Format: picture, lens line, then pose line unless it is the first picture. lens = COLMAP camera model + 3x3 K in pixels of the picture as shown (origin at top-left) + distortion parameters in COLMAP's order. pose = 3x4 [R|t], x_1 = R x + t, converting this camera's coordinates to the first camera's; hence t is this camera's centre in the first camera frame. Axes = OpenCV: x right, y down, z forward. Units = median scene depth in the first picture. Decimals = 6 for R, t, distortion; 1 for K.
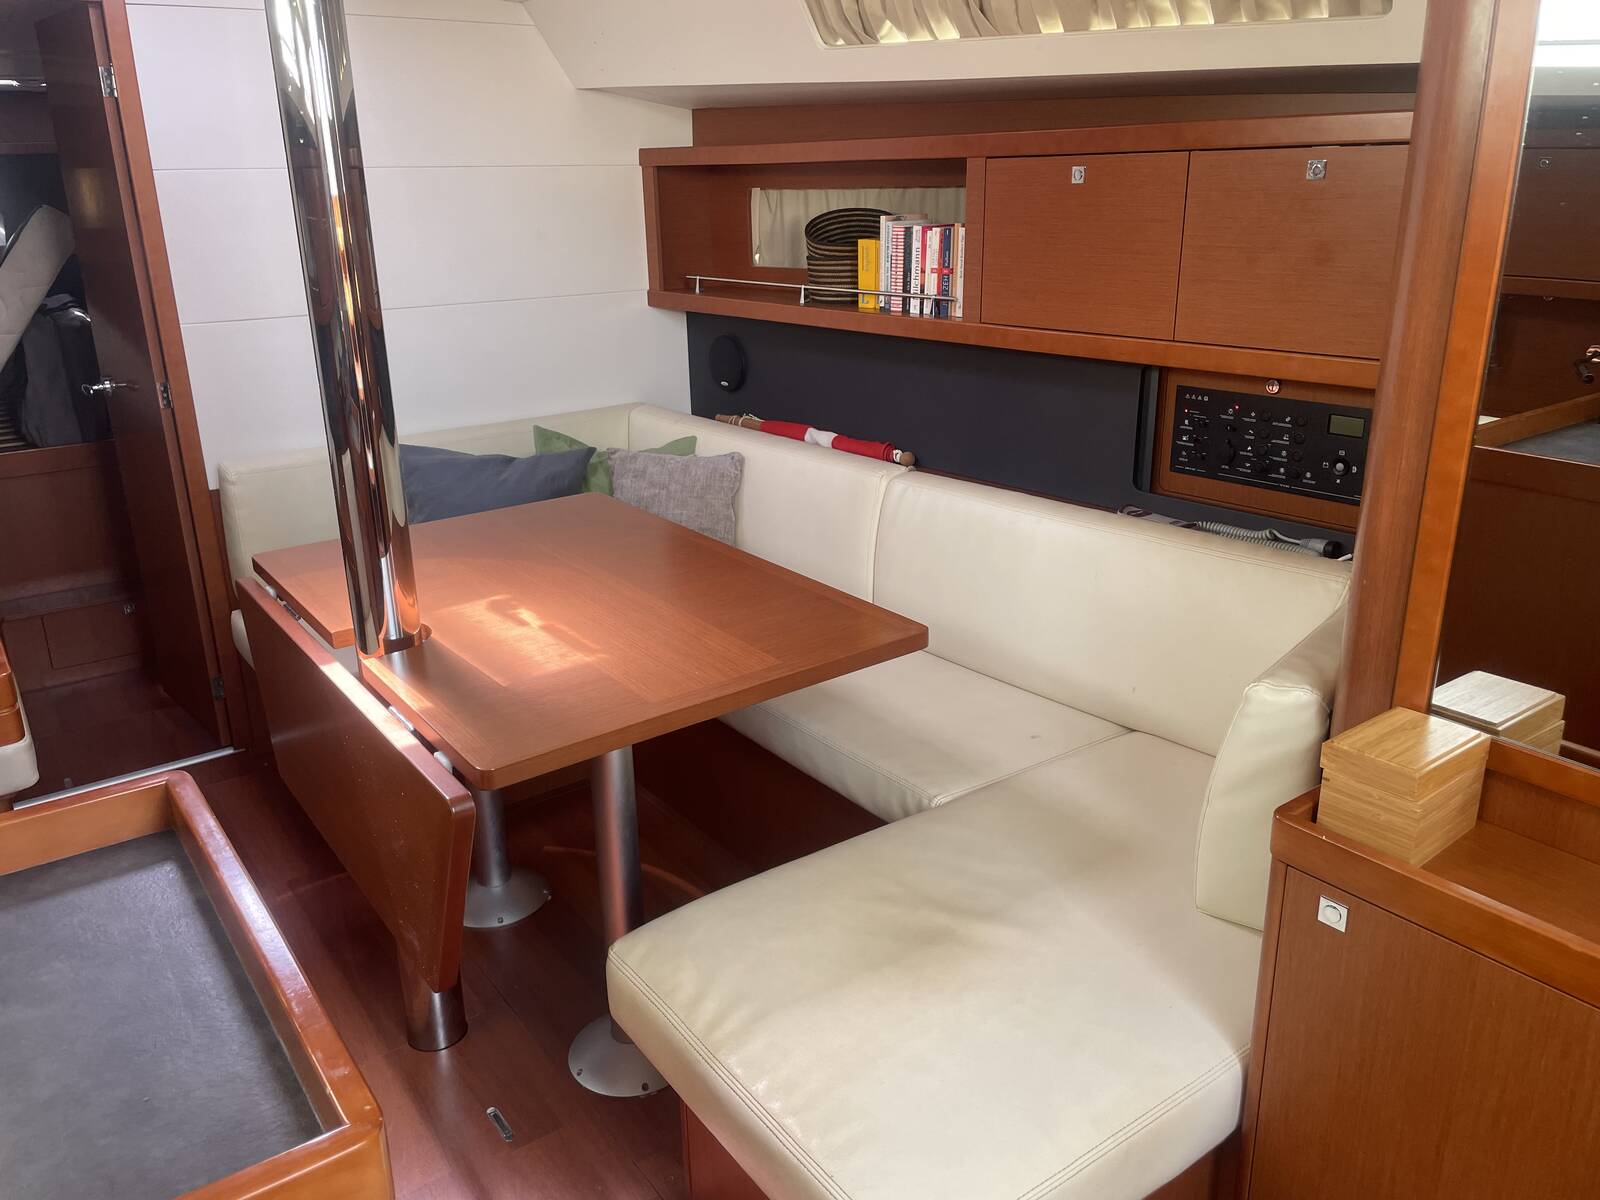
lens RADIAL K [[1209.0, 0, 800.0], [0, 1209.0, 600.0], [0, 0, 1]] dist [0.150757, -0.214626]
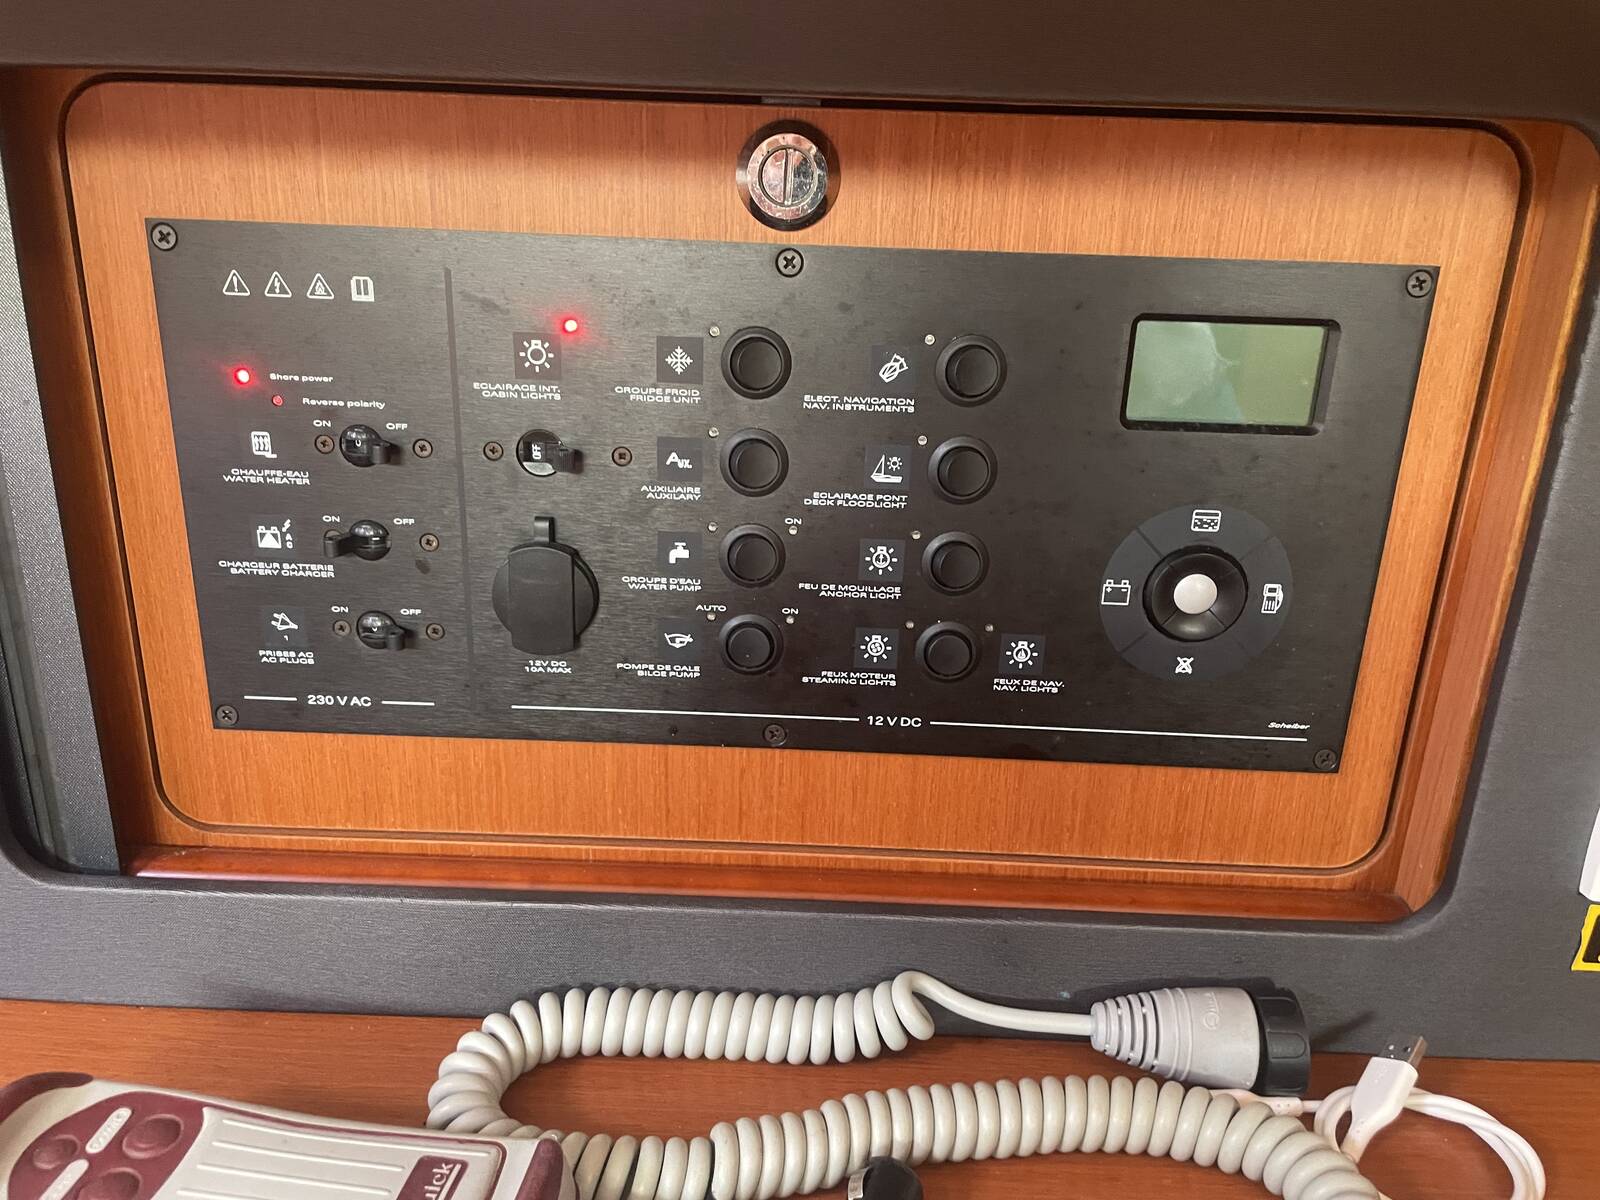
lens RADIAL K [[1209.0, 0, 800.0], [0, 1209.0, 600.0], [0, 0, 1]] dist [0.150757, -0.214626]
pose [[0.670170, -0.205832, 0.713096, 0.240194], [0.208362, 0.974315, 0.085413, -0.123438], [-0.712361, 0.091341, 0.695844, 0.832852]]
